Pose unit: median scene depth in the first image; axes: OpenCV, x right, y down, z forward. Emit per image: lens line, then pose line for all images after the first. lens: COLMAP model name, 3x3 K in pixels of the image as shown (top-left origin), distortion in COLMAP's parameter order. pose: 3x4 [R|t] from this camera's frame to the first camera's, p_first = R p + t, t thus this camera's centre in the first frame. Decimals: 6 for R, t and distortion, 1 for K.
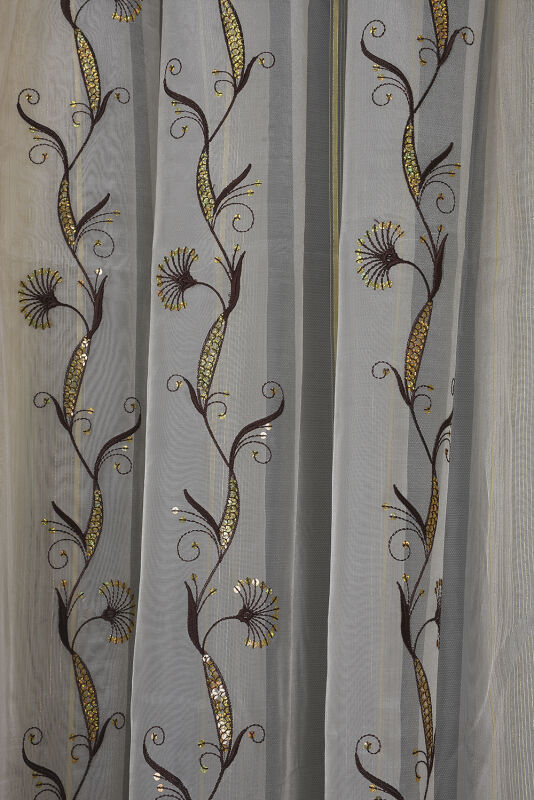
lens RADIAL K [[1356.0, 0, 267.0], [0, 1356.0, 400.0], [0, 0, 1]] dist [0.026180, 1.172675]
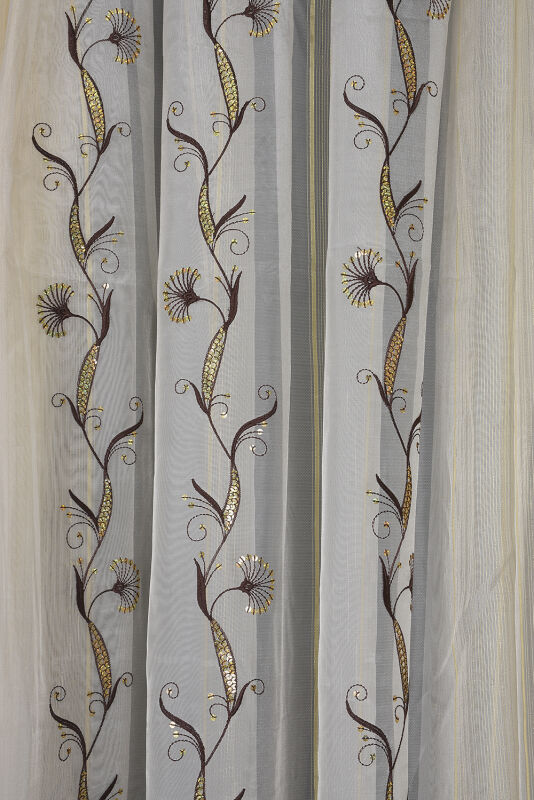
lens RADIAL K [[1356.0, 0, 267.0], [0, 1356.0, 400.0], [0, 0, 1]] dist [0.026180, 1.172675]
pose [[0.996144, -0.004830, 0.087601, -0.096120], [0.002767, 0.999716, 0.023659, -0.027812], [-0.087690, -0.023325, 0.995875, -0.151112]]
